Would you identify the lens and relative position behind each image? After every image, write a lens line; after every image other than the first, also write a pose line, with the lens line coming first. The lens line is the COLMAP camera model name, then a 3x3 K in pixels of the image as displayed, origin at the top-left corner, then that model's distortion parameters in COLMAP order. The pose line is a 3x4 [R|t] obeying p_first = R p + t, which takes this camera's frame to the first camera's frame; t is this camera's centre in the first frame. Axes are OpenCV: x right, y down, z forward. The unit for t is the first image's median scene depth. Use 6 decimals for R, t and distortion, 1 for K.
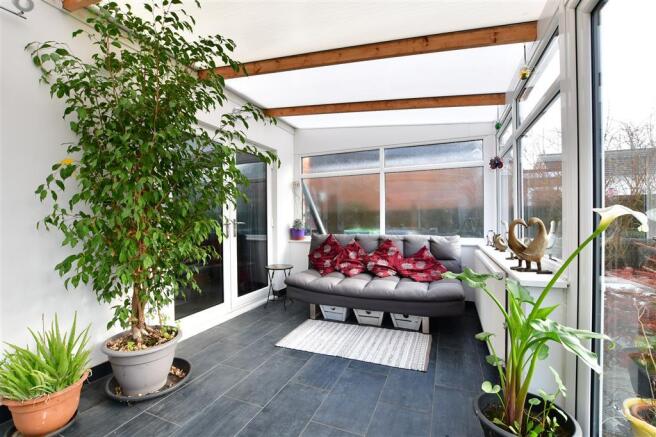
lens RADIAL K [[286.6, 0, 330.4], [0, 286.6, 218.9], [0, 0, 1]] dist [0.004878, -0.000411]
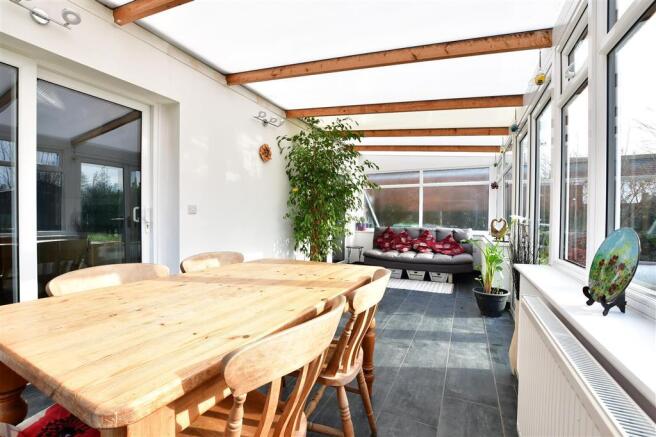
lens RADIAL K [[286.6, 0, 324.8], [0, 286.6, 219.8], [0, 0, 1]] dist [0.004878, -0.000411]
pose [[0.998359, 0.010984, -0.056204, -0.285957], [-0.009745, 0.999705, 0.022269, -0.018670], [0.056432, -0.021684, 0.998171, -0.662845]]
